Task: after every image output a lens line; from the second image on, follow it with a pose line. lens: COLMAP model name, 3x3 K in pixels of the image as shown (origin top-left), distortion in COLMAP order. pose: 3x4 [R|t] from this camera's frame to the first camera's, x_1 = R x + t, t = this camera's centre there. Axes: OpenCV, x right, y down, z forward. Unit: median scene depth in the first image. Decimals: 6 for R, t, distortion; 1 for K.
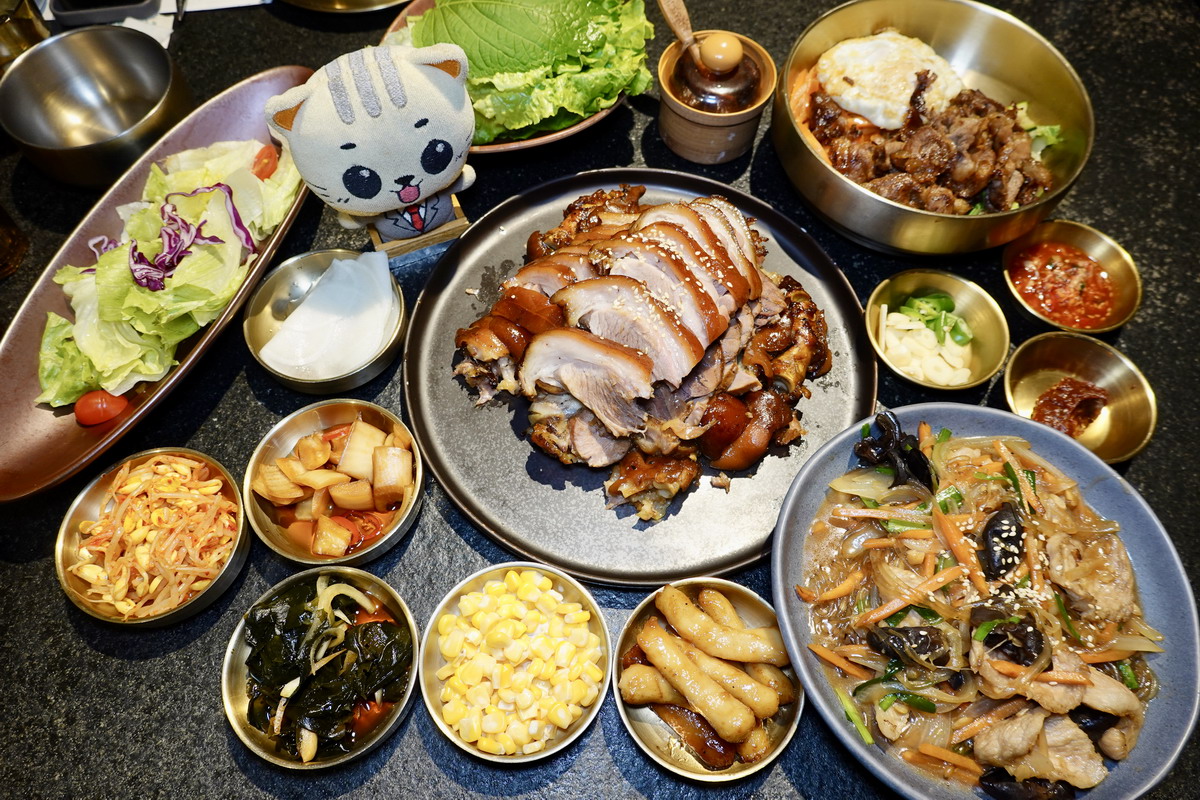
lens RADIAL K [[796.5, 0, 600.0], [0, 796.5, 400.0], [0, 0, 1]] dist [0.007701, -0.000874]
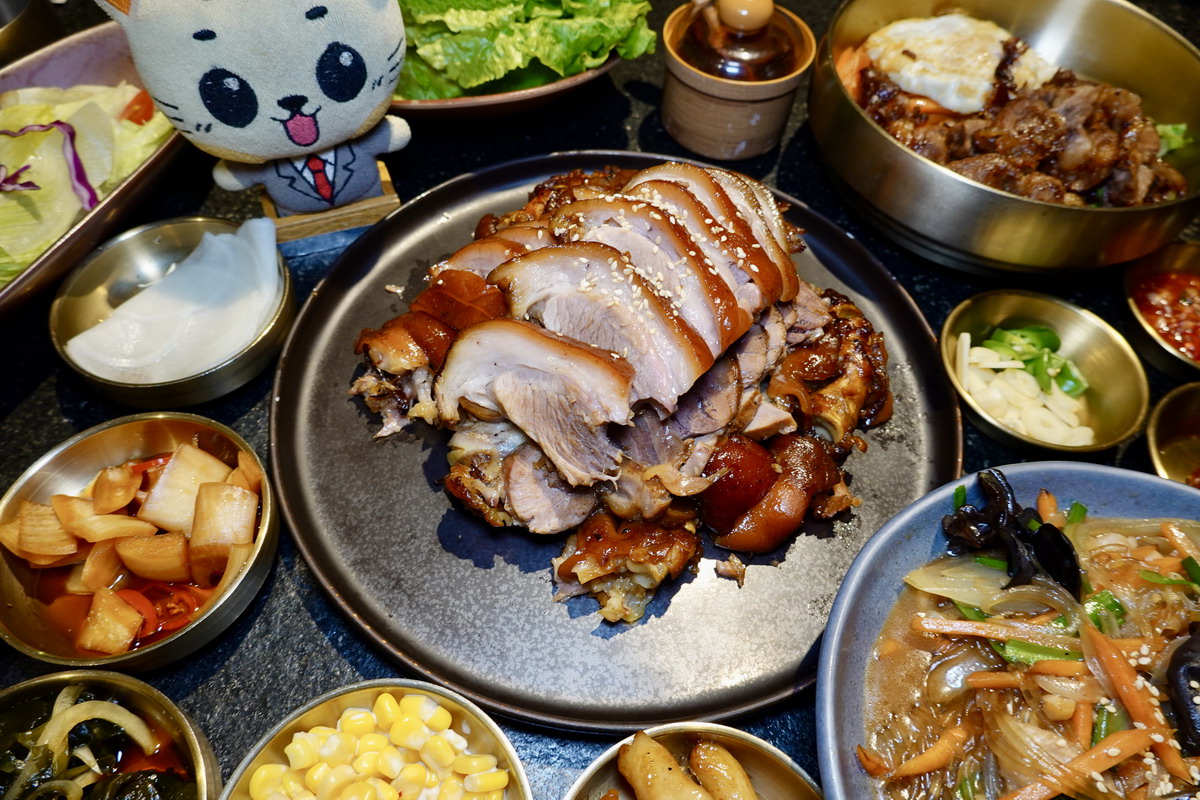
lens RADIAL K [[796.5, 0, 600.0], [0, 796.5, 400.0], [0, 0, 1]] dist [0.007701, -0.000874]
pose [[0.998533, 0.054115, -0.001687, 0.038500], [-0.053808, 0.988470, -0.141536, 0.065326], [-0.005992, 0.141420, 0.989932, 0.339429]]
